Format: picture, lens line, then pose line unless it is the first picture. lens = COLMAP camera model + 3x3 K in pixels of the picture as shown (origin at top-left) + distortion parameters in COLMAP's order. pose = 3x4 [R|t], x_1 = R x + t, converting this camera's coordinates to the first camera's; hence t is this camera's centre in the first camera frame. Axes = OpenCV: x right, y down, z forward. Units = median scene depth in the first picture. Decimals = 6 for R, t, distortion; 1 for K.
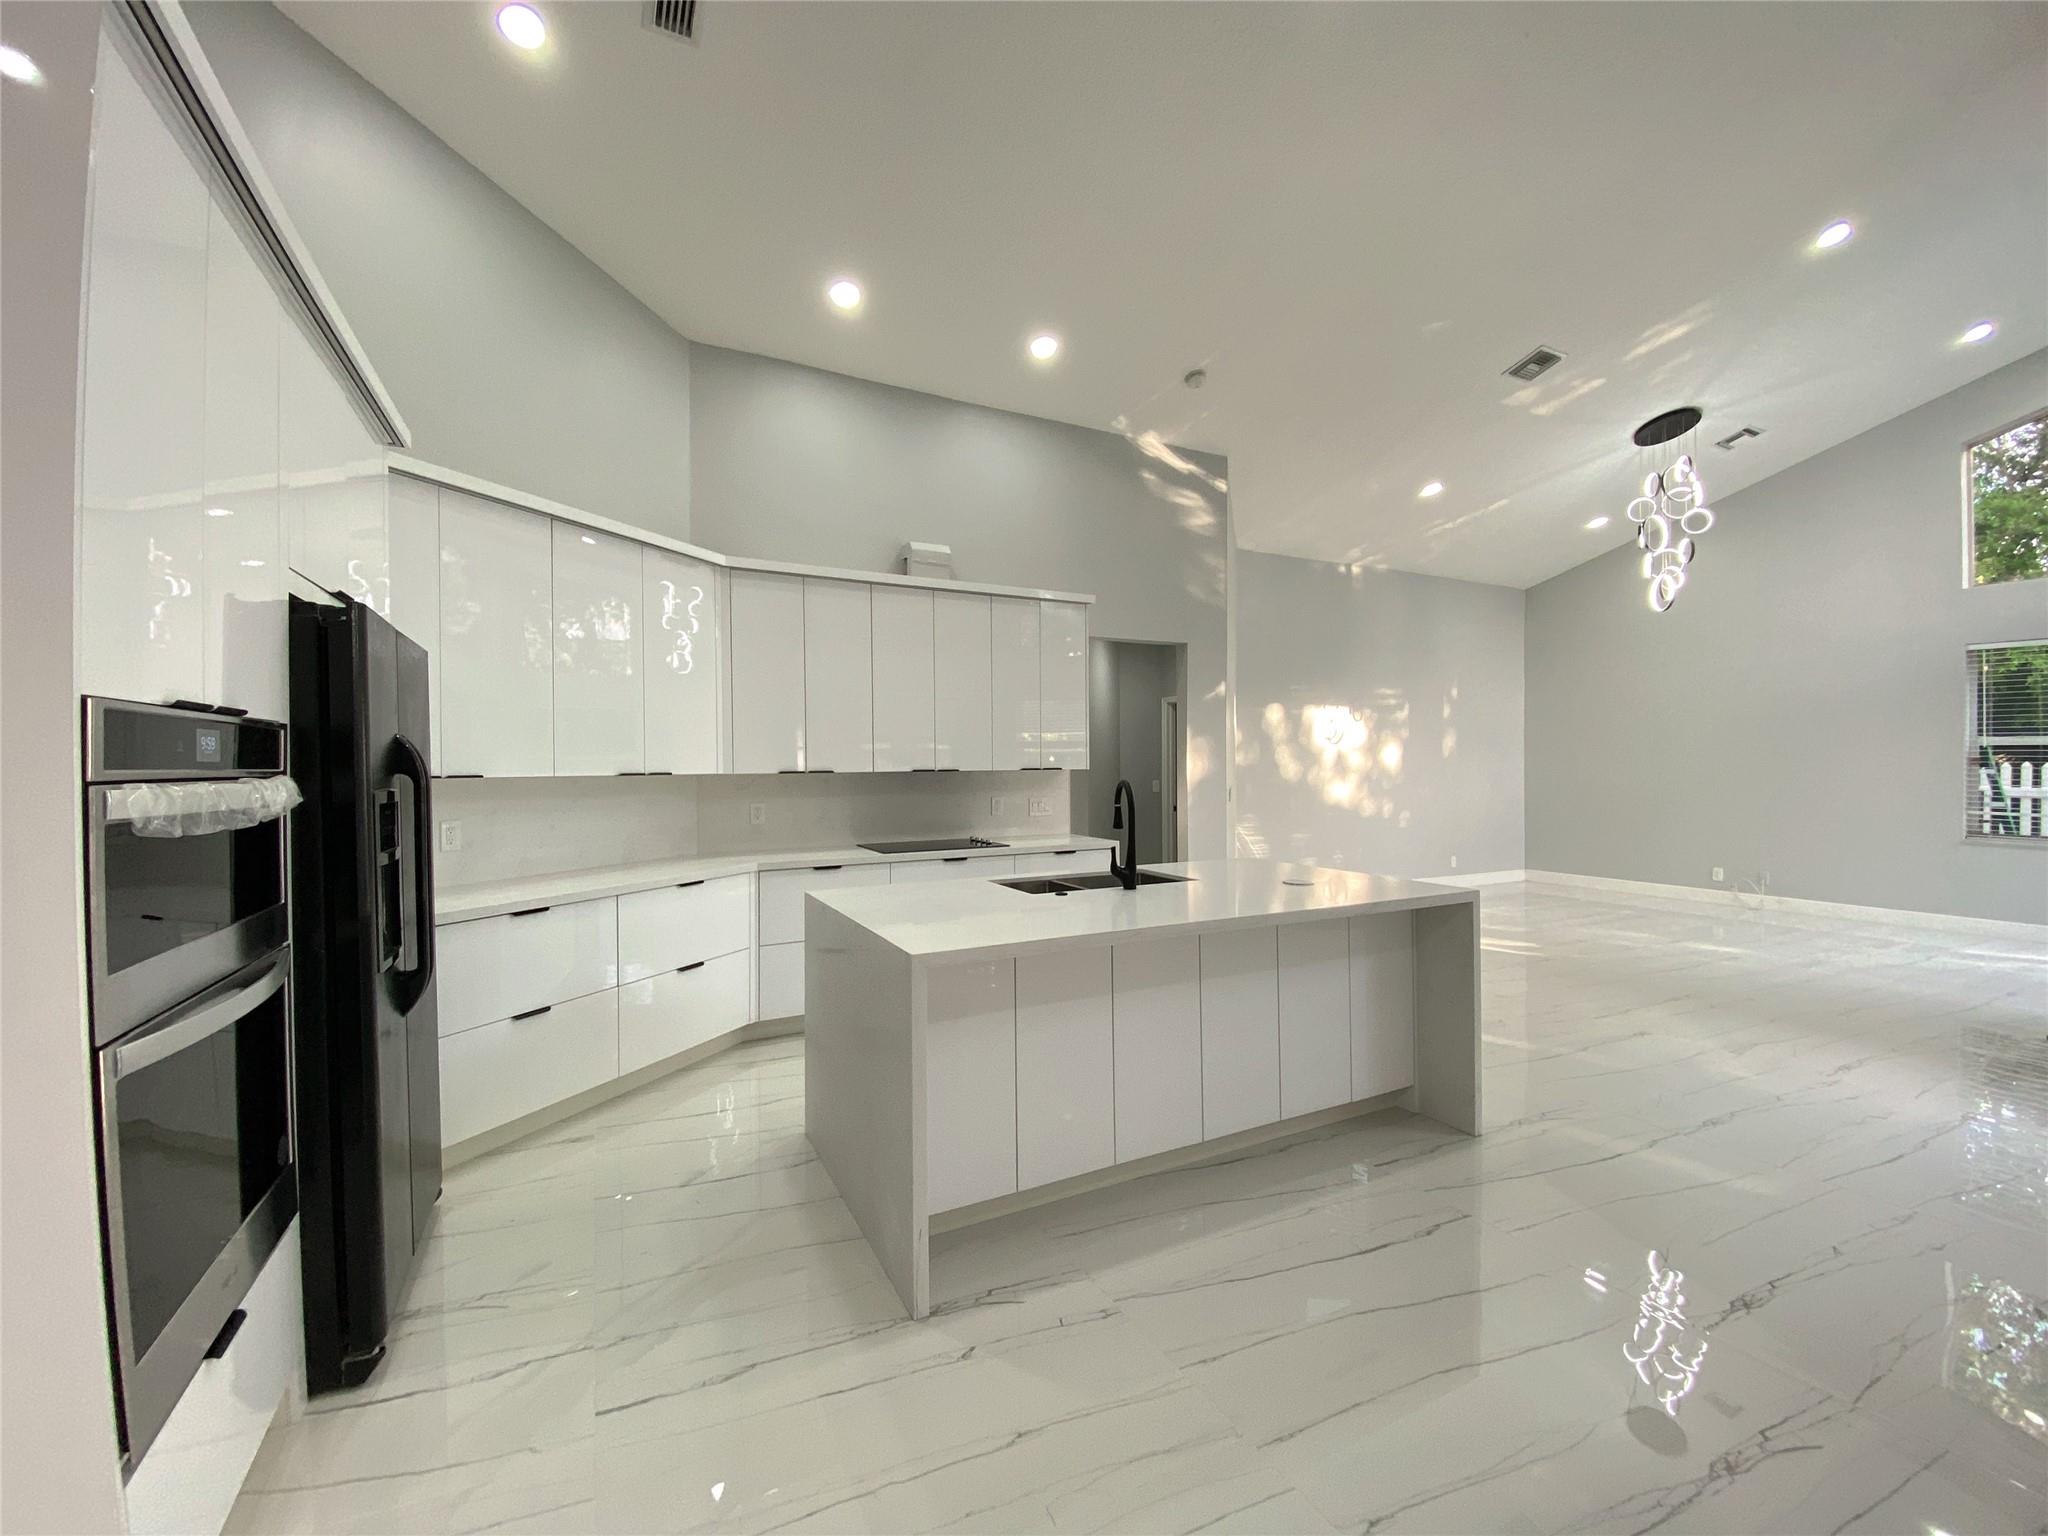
lens RADIAL K [[824.1, 0, 1030.5], [0, 824.1, 773.9], [0, 0, 1]] dist [0.024471, -0.019802]
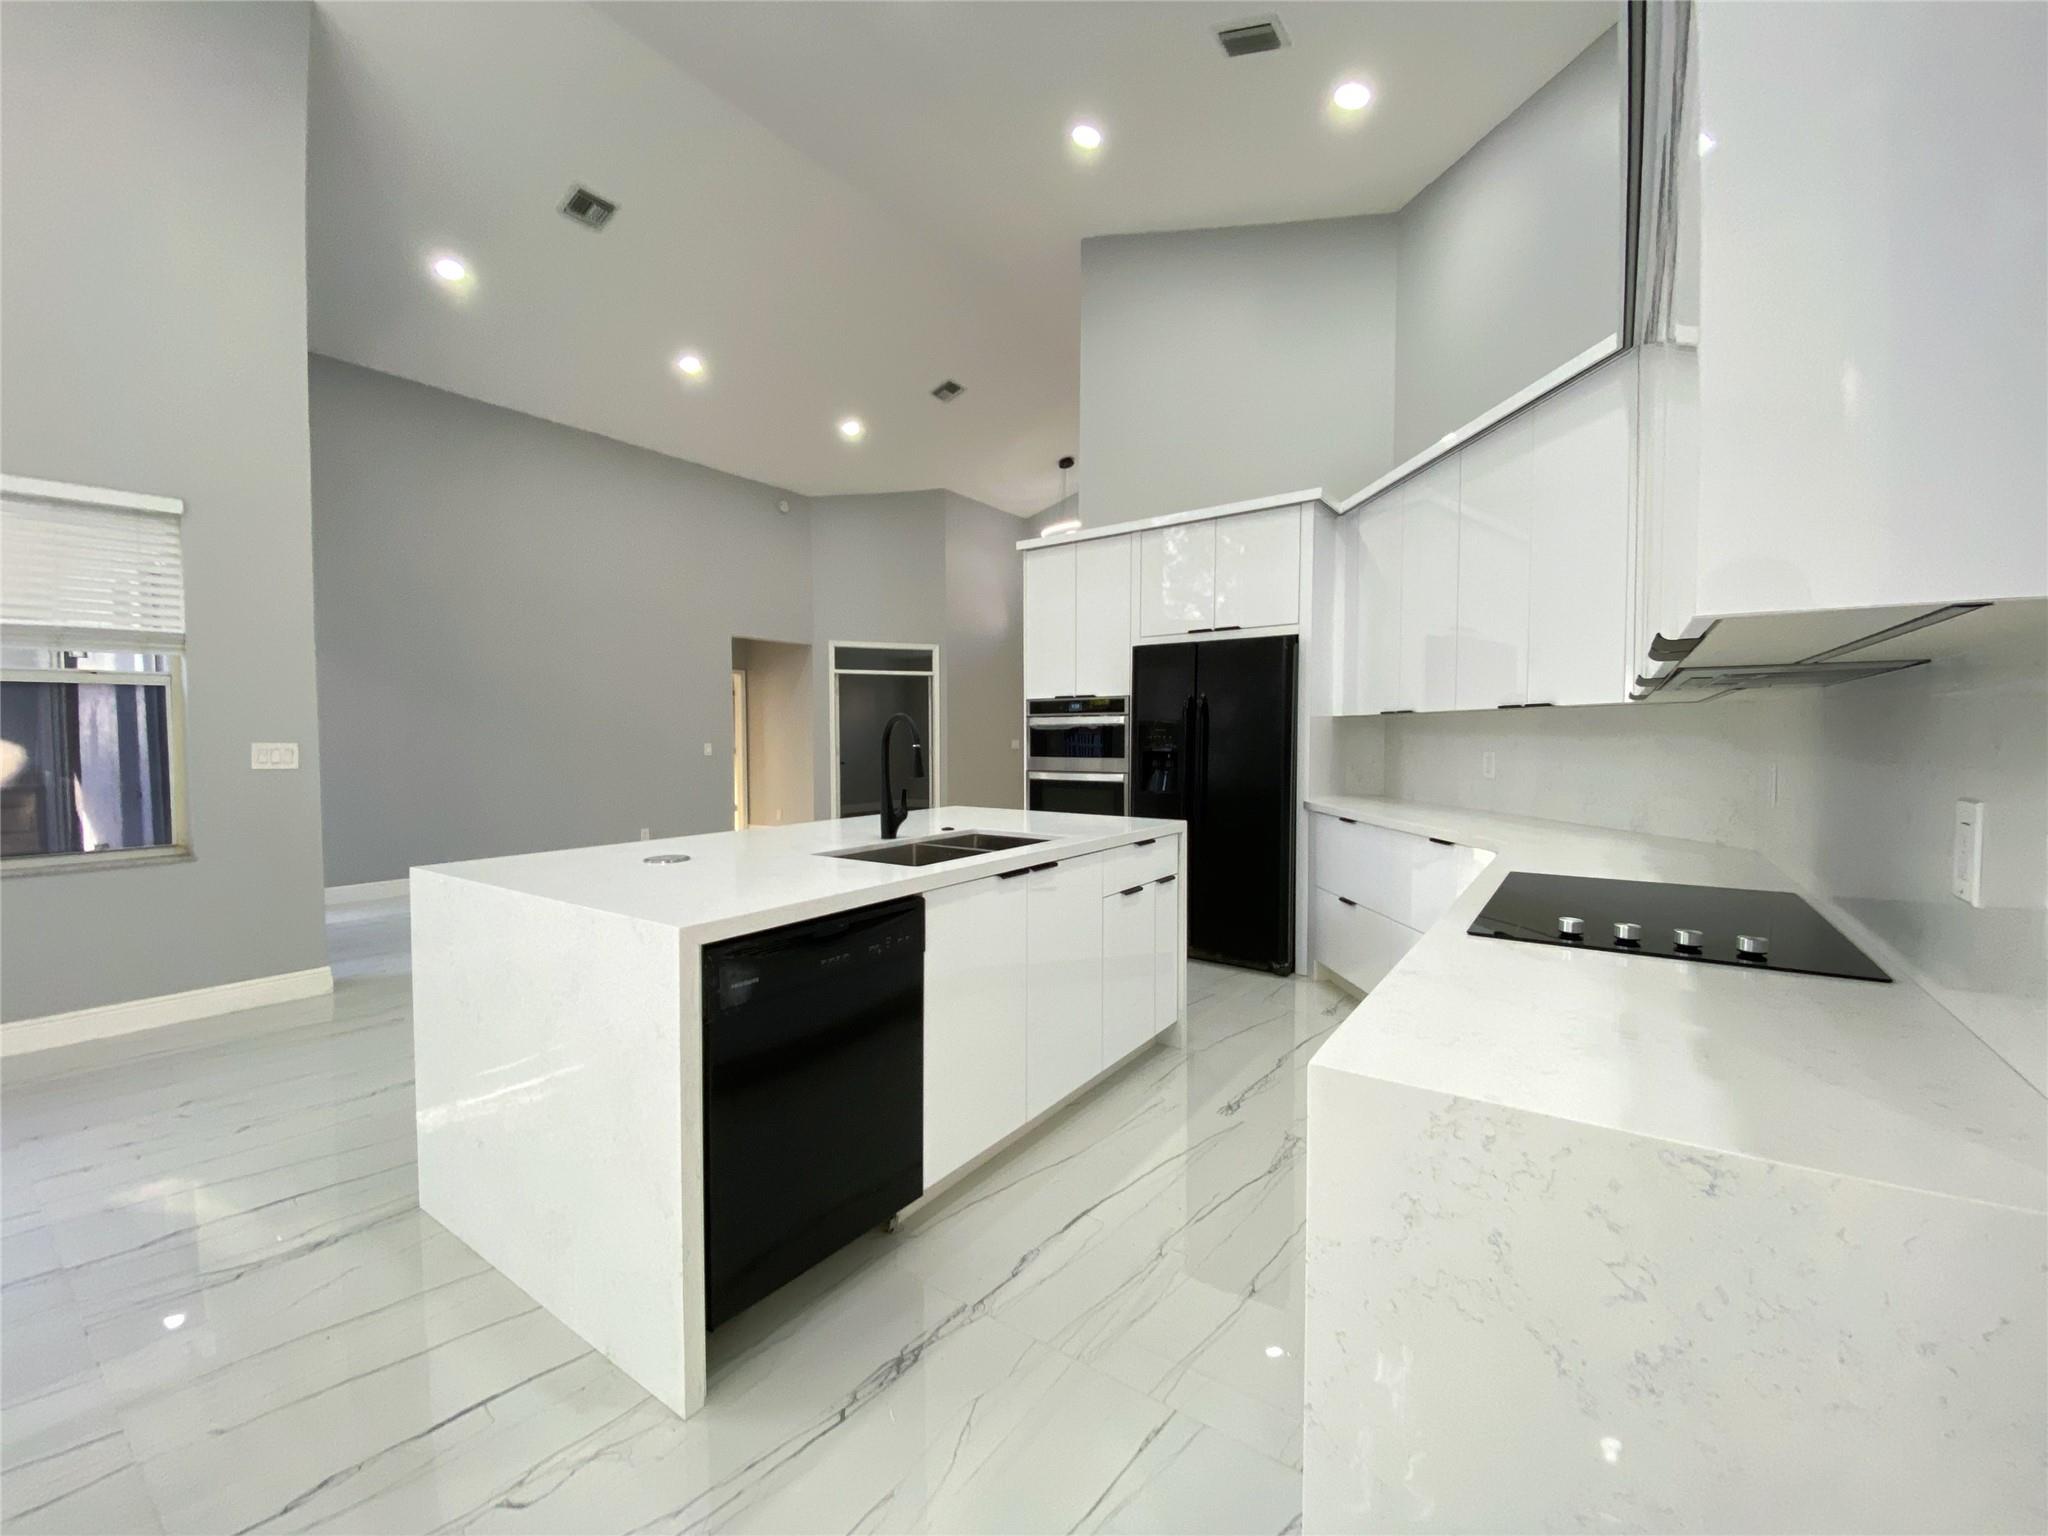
lens RADIAL K [[830.7, 0, 1030.7], [0, 830.7, 774.5], [0, 0, 1]] dist [0.009930, -0.014180]
pose [[-0.881456, 0.024279, -0.471642, 0.256919], [-0.002770, 0.998395, 0.056571, 0.015409], [0.472258, 0.051171, -0.879974, 1.160921]]
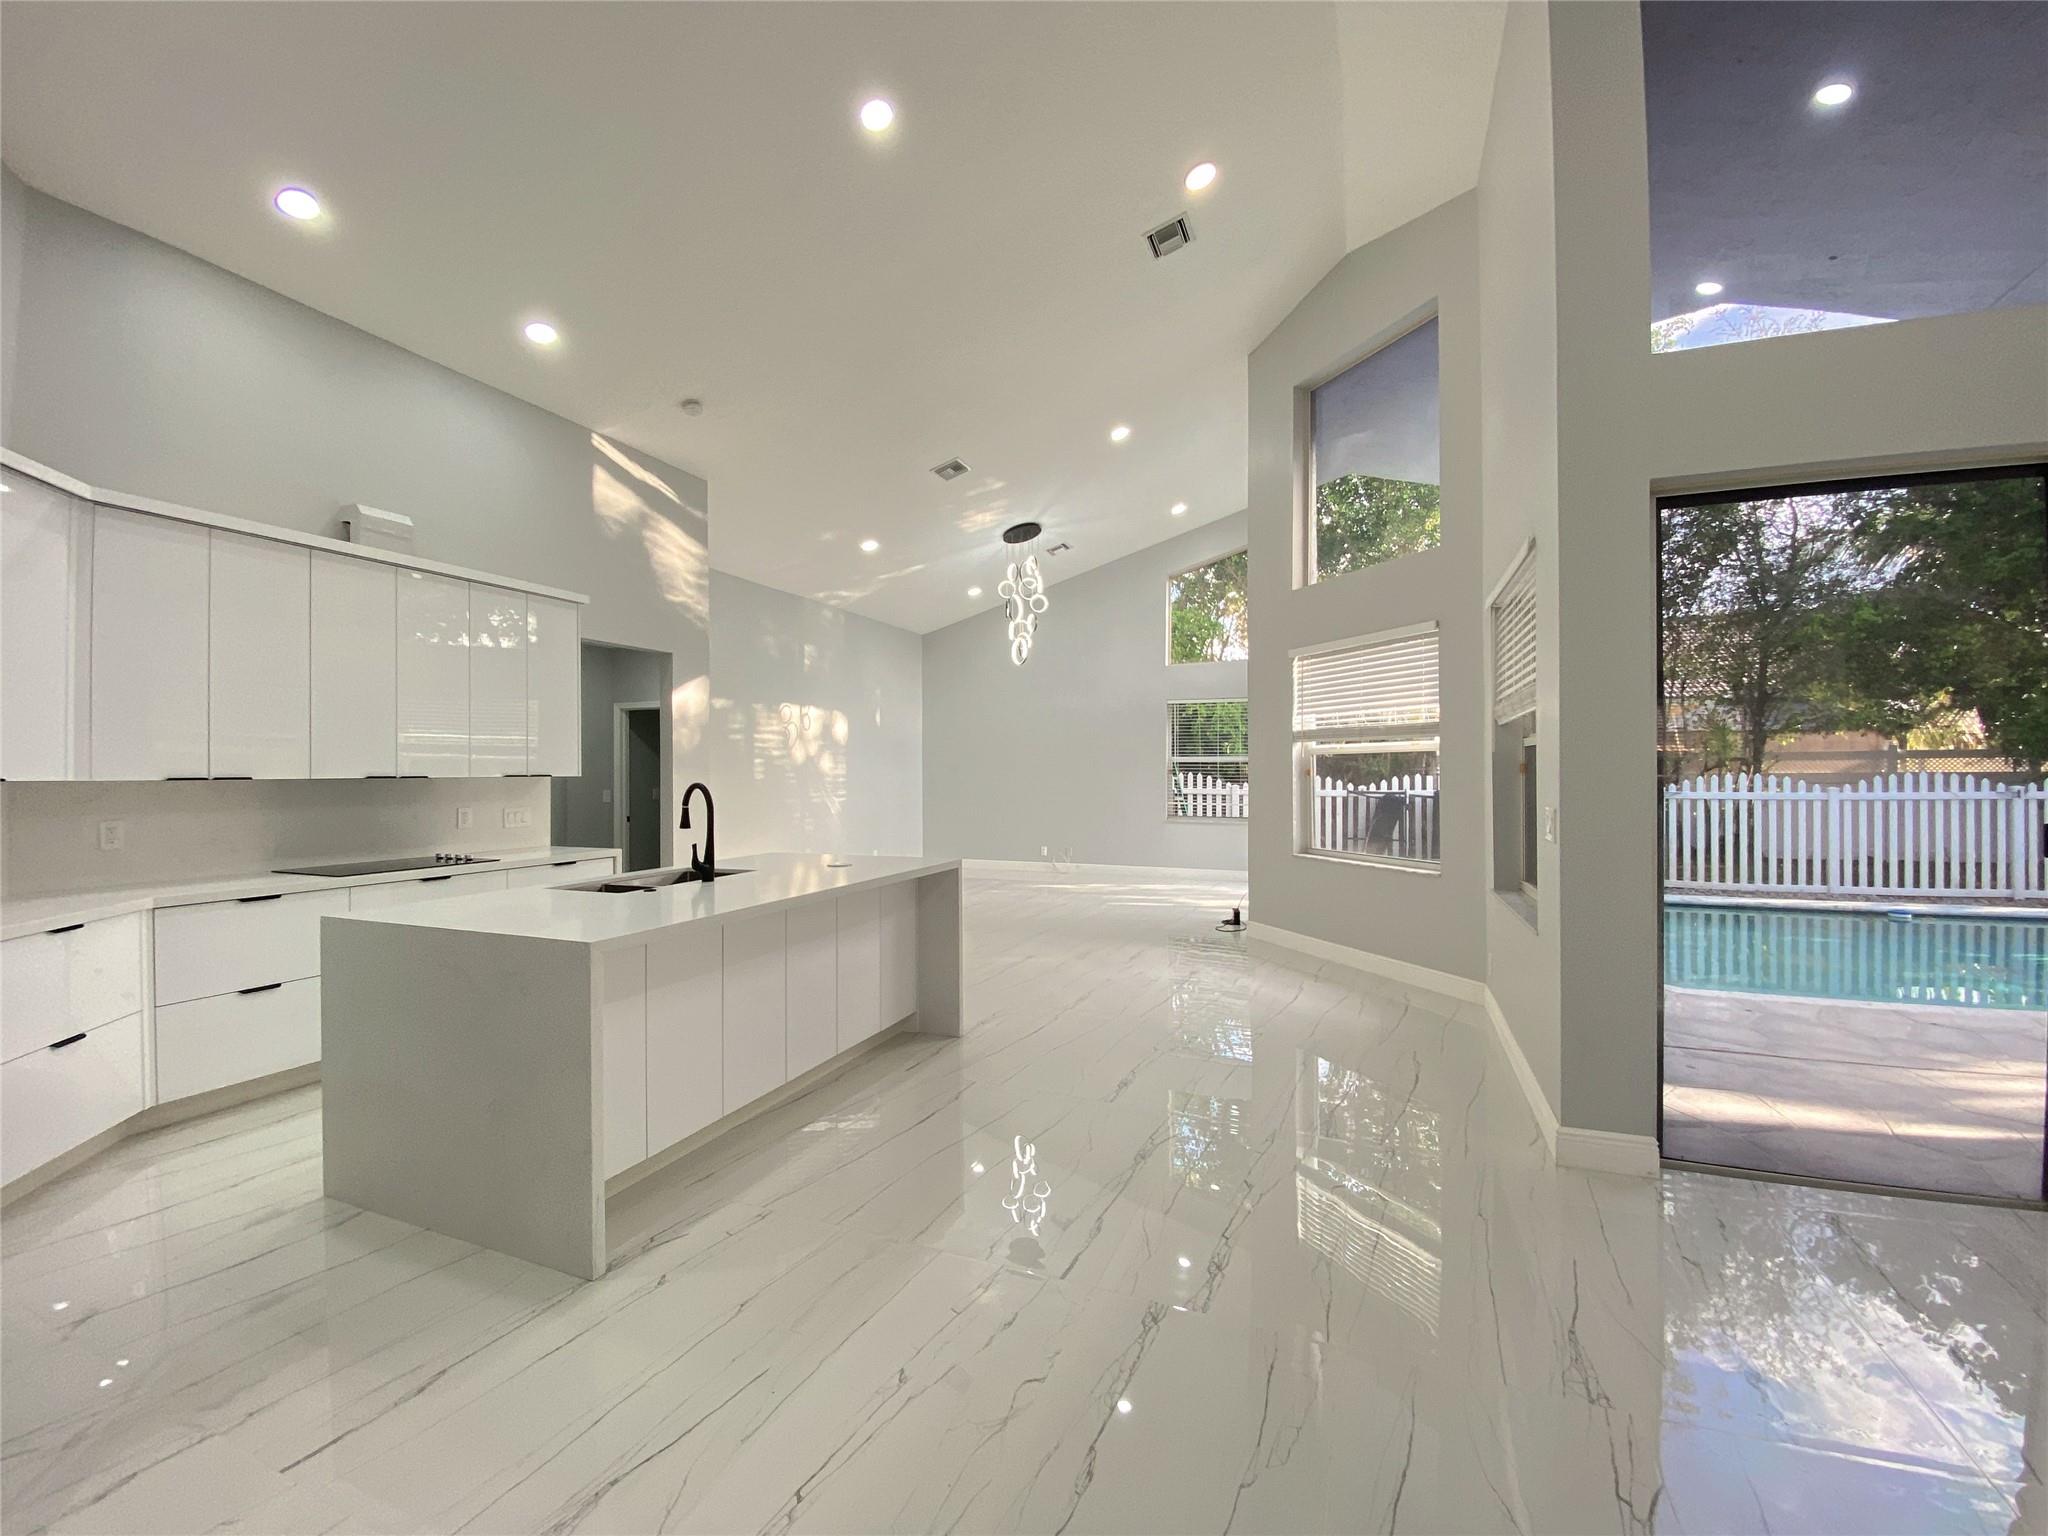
lens RADIAL K [[824.1, 0, 1030.5], [0, 824.1, 773.9], [0, 0, 1]] dist [0.024471, -0.019802]
pose [[0.757009, 0.002820, 0.653398, -0.178448], [0.004737, 0.999941, -0.009803, 0.004671], [-0.653387, 0.010516, 0.756951, -0.084667]]
